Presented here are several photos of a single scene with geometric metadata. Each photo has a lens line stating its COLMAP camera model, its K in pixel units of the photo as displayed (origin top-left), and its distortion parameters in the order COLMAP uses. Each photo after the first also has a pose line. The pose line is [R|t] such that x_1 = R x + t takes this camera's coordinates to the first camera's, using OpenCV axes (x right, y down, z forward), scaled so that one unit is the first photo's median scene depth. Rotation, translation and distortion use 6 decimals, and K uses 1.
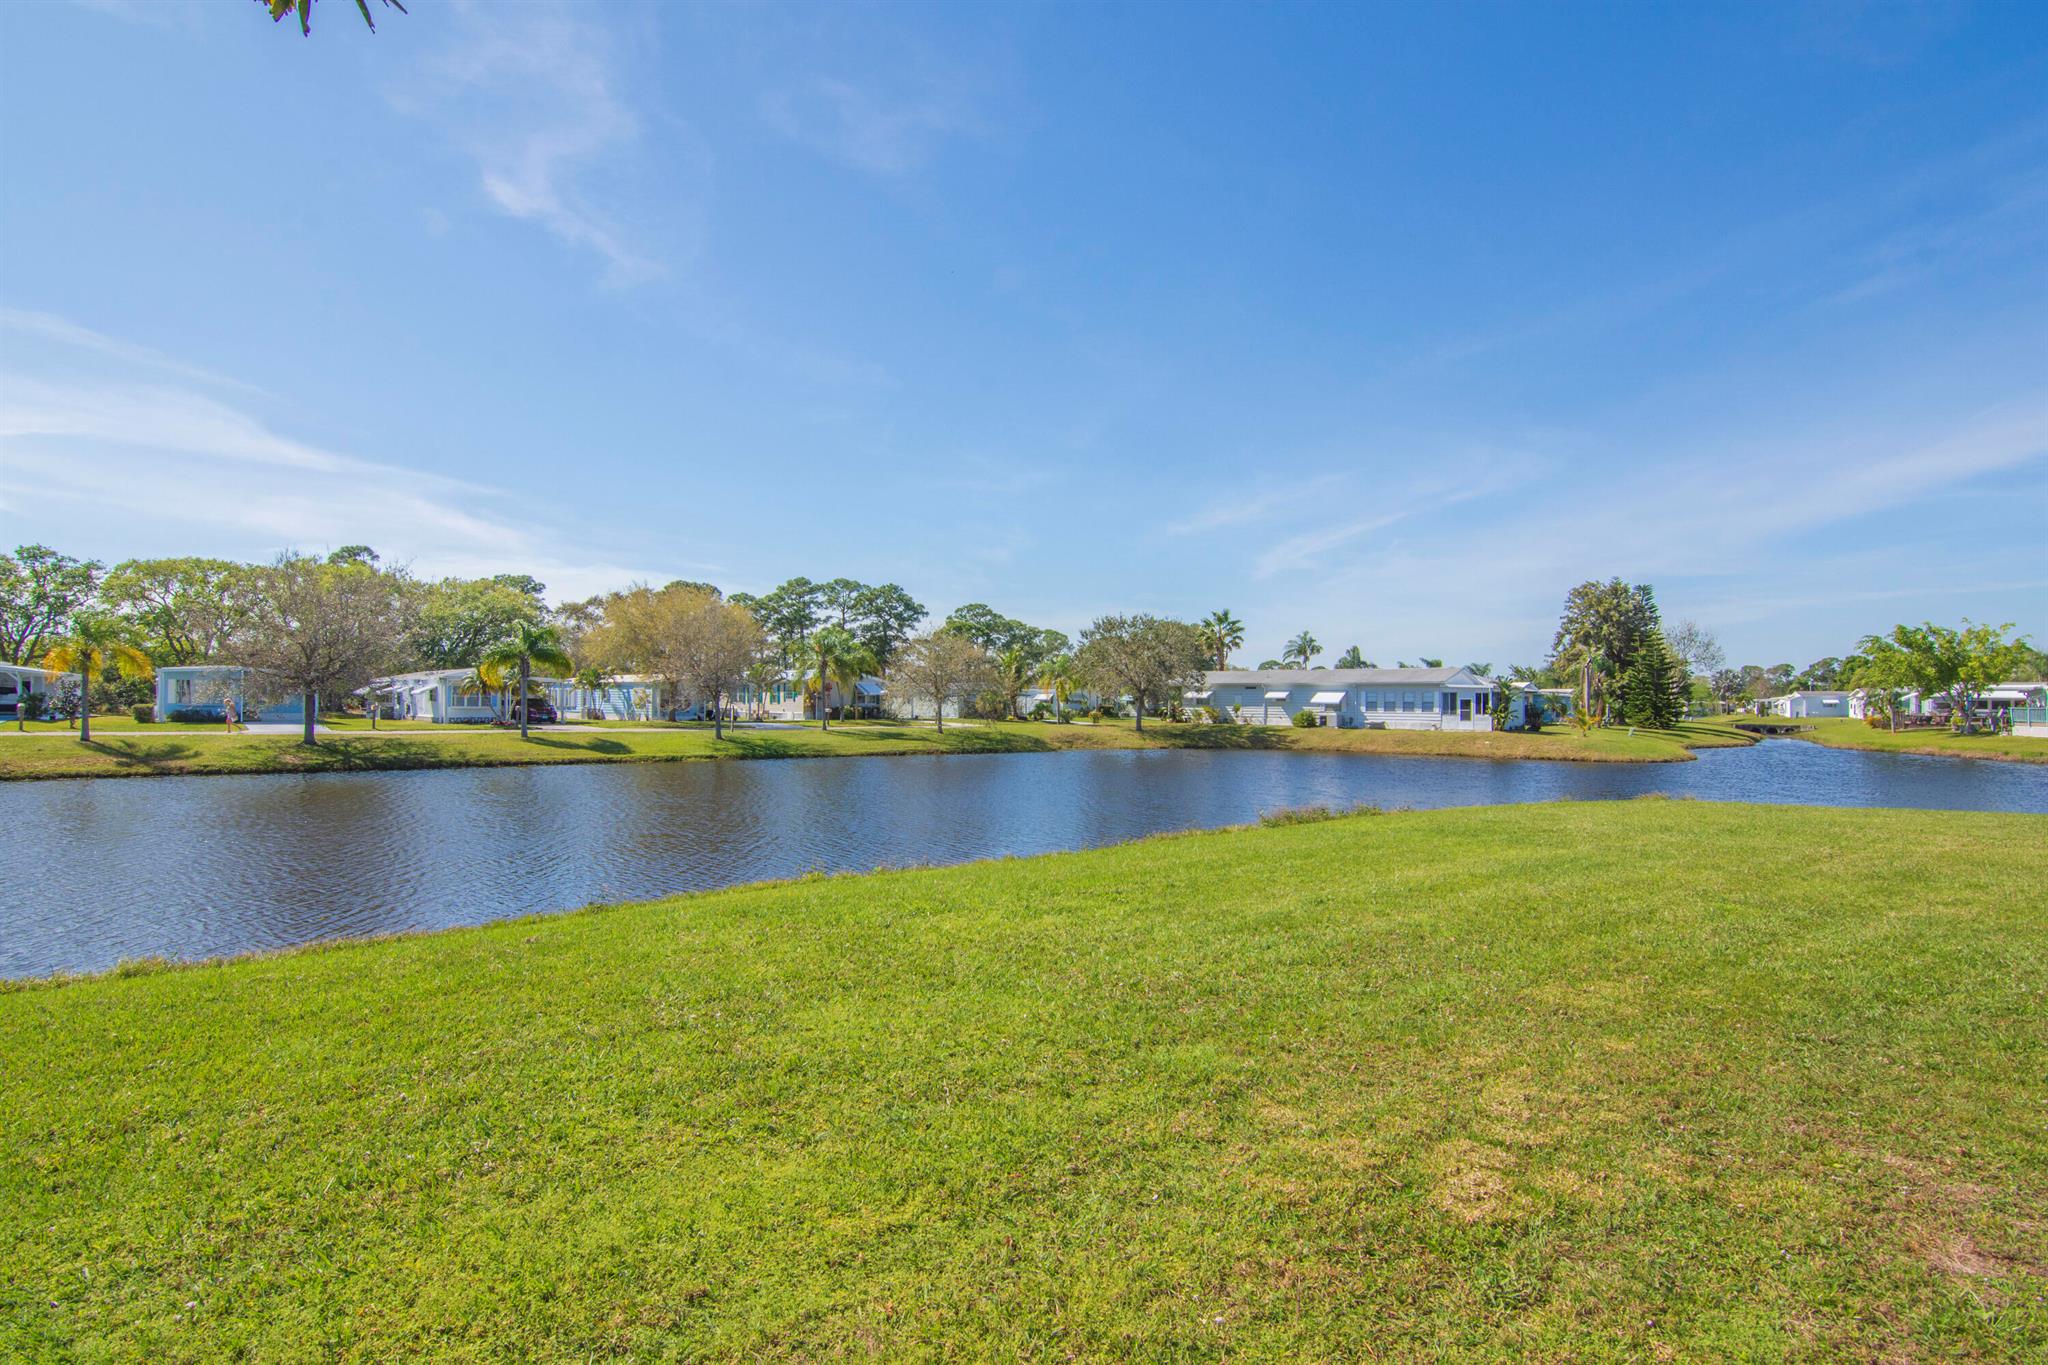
lens RADIAL K [[1006.2, 0, 999.3], [0, 1006.2, 690.8], [0, 0, 1]] dist [-0.020910, 0.000241]
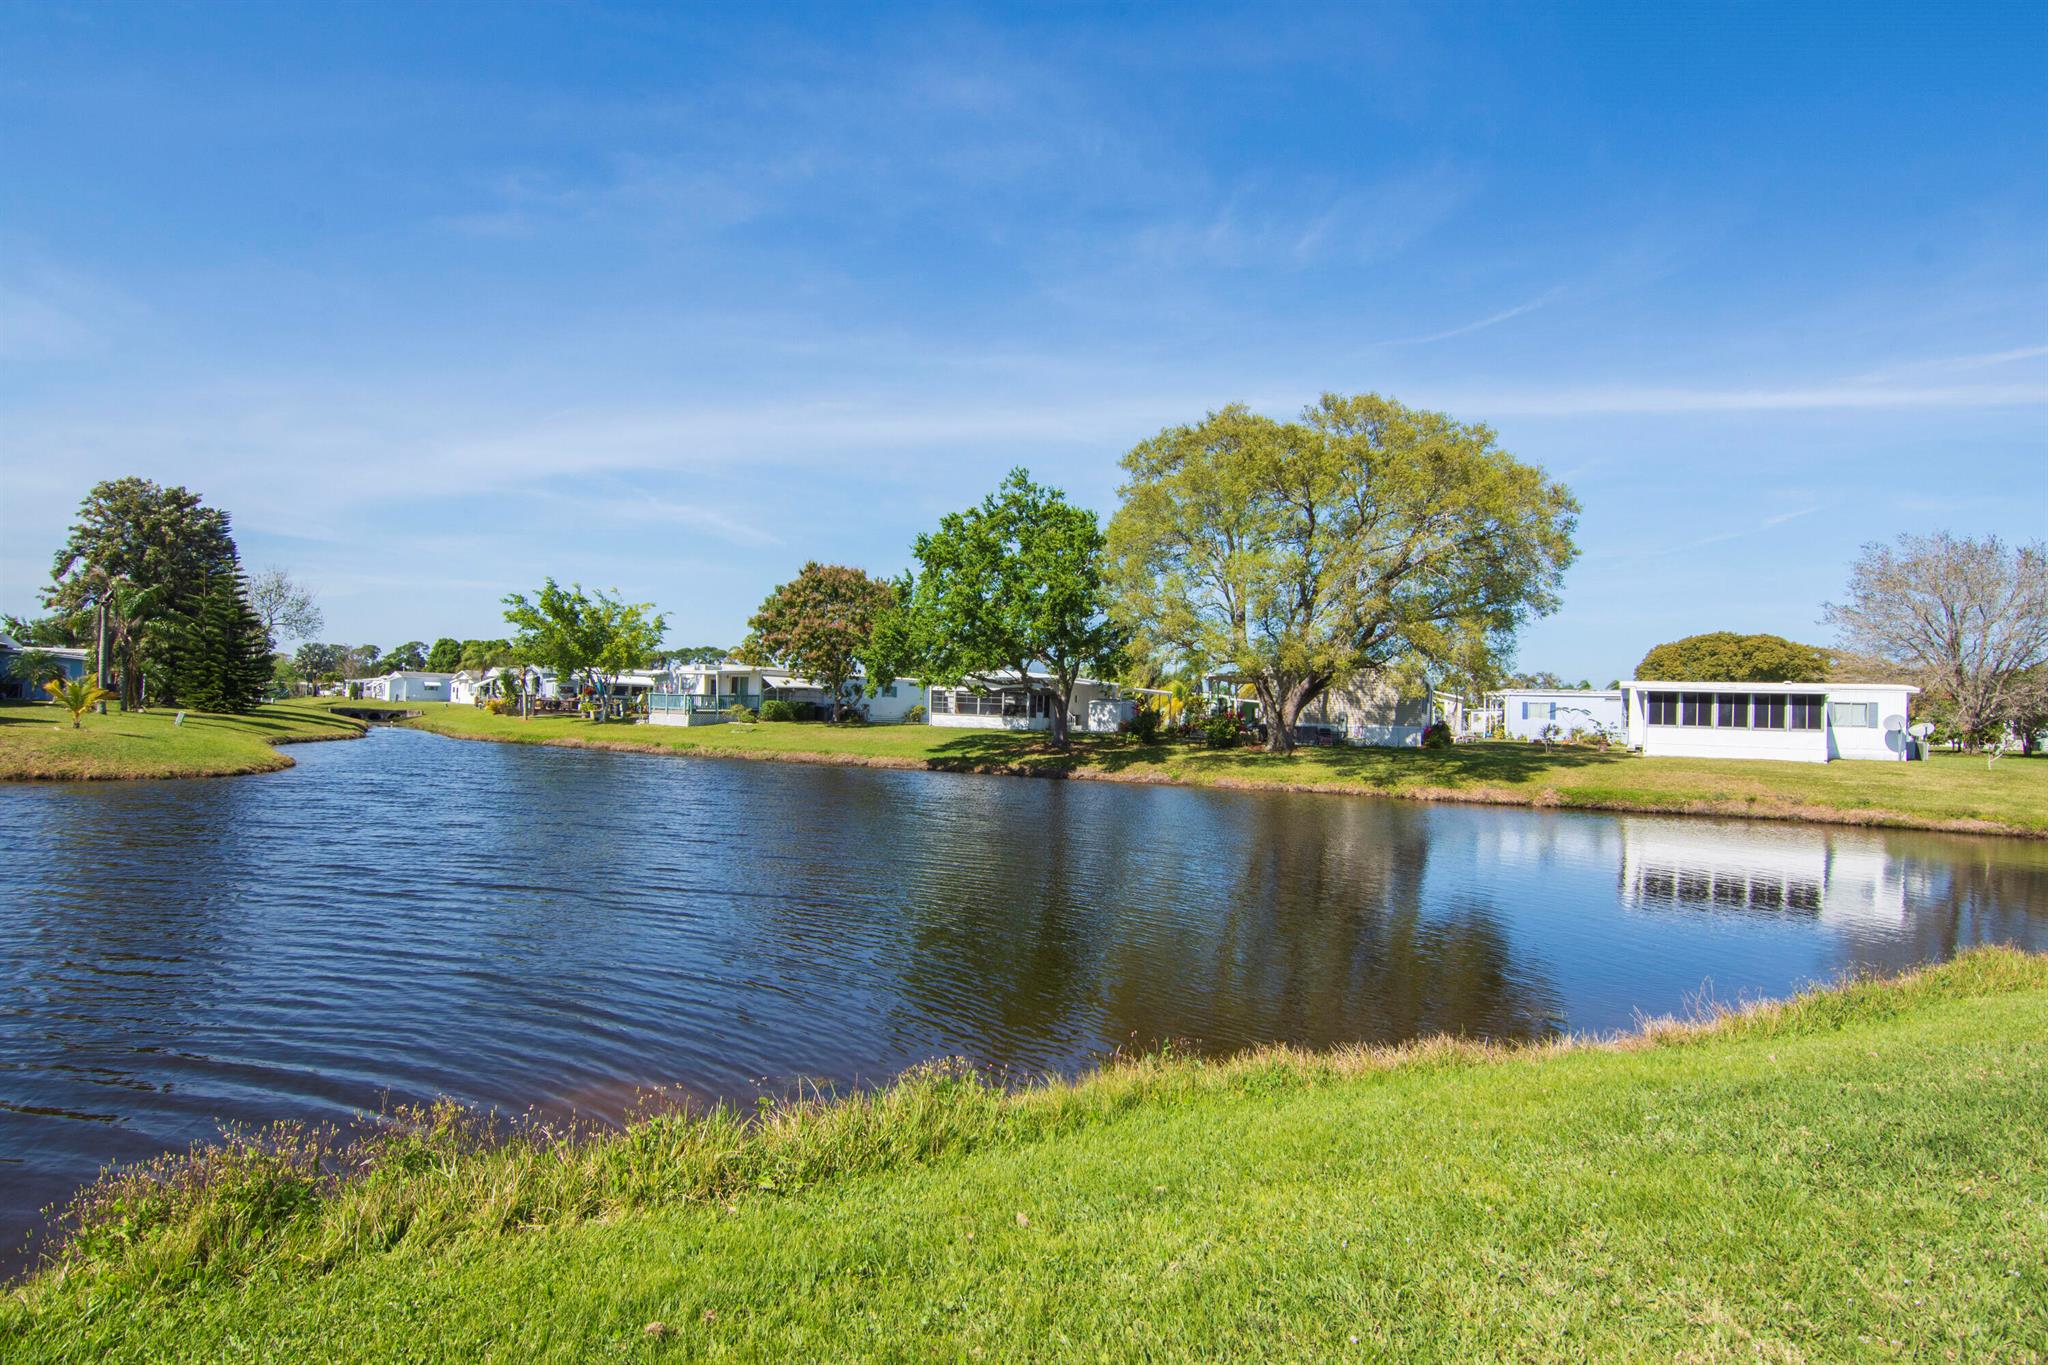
lens RADIAL K [[1083.9, 0, 1032.1], [0, 1083.9, 682.2], [0, 0, 1]] dist [0.005290, -0.016729]
pose [[0.340548, 0.032187, 0.939676, 0.154635], [-0.041124, 0.998967, -0.019315, 0.008784], [-0.939327, -0.032066, 0.341520, 0.235024]]
